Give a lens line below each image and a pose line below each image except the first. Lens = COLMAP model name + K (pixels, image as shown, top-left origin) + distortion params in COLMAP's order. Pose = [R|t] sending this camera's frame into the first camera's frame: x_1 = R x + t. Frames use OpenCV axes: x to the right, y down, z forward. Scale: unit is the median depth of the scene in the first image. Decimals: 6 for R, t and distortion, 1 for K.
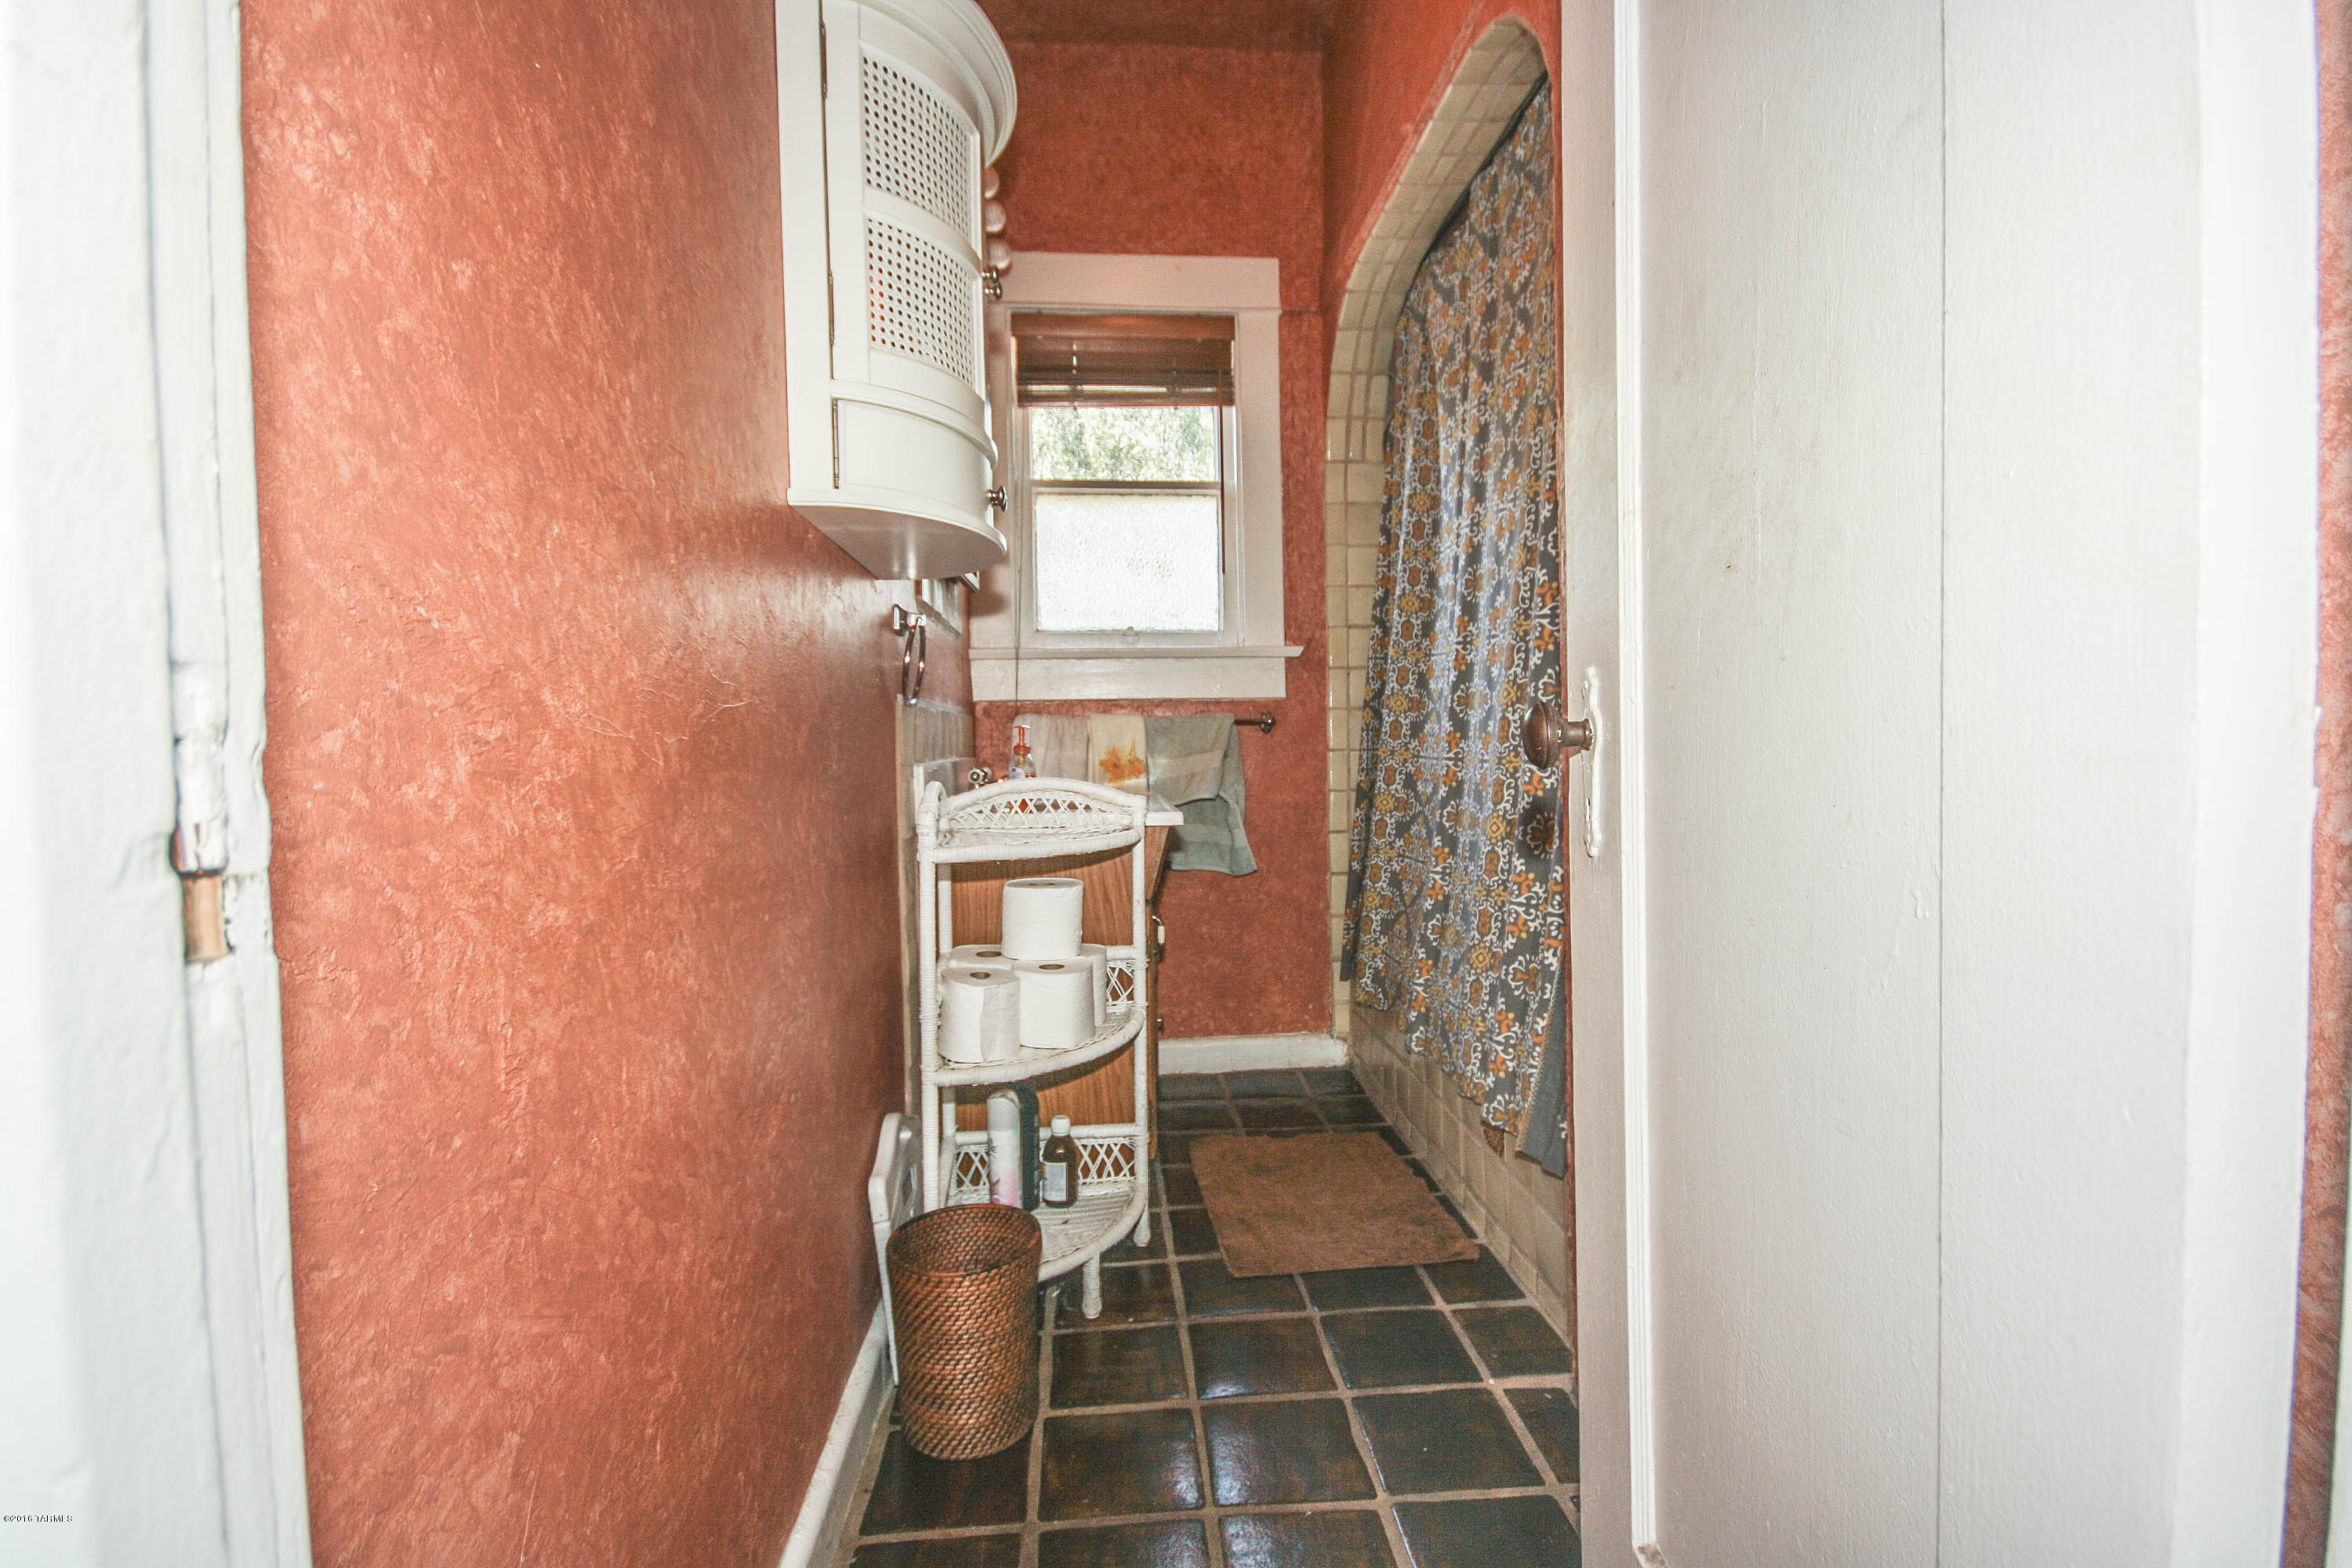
lens RADIAL K [[1107.3, 0, 1180.5], [0, 1107.3, 797.1], [0, 0, 1]] dist [0.010824, -0.004555]
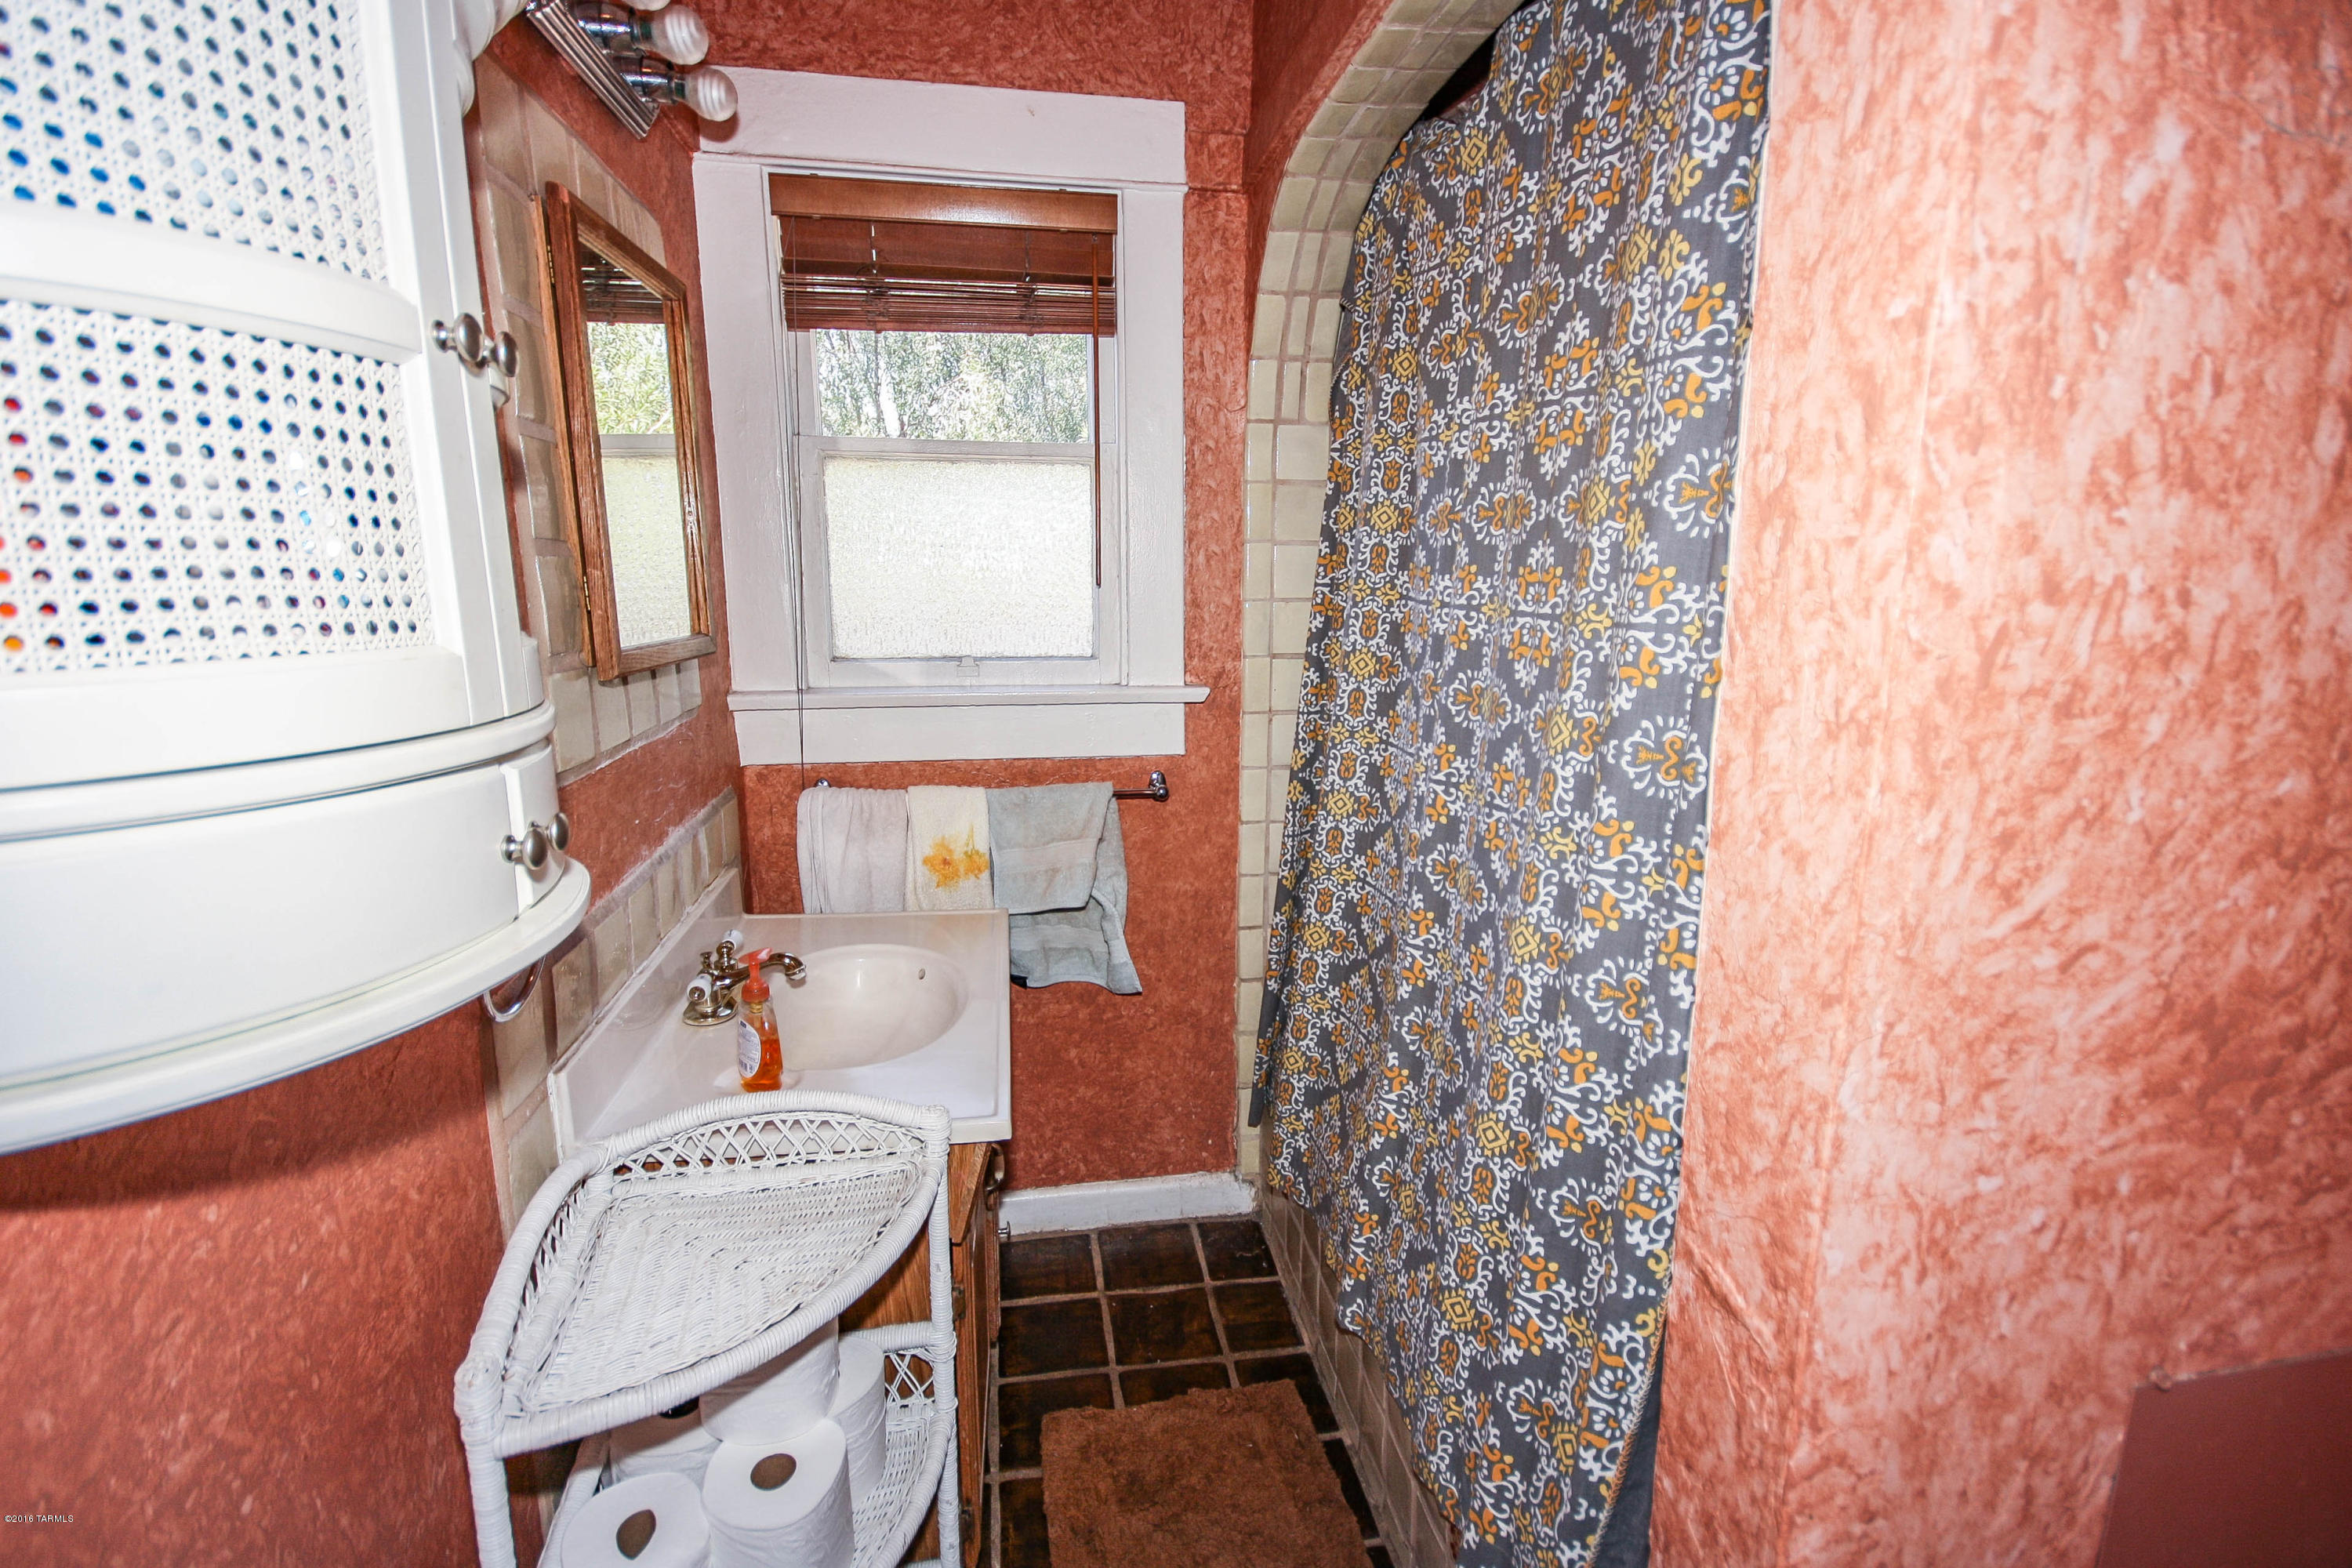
lens RADIAL K [[1107.3, 0, 1181.0], [0, 1107.3, 771.0], [0, 0, 1]] dist [0.010824, -0.004555]
pose [[0.996535, 0.002612, 0.083138, 0.032269], [-0.016259, 0.986344, 0.163897, -0.200837], [-0.081575, -0.164680, 0.982968, 0.283631]]
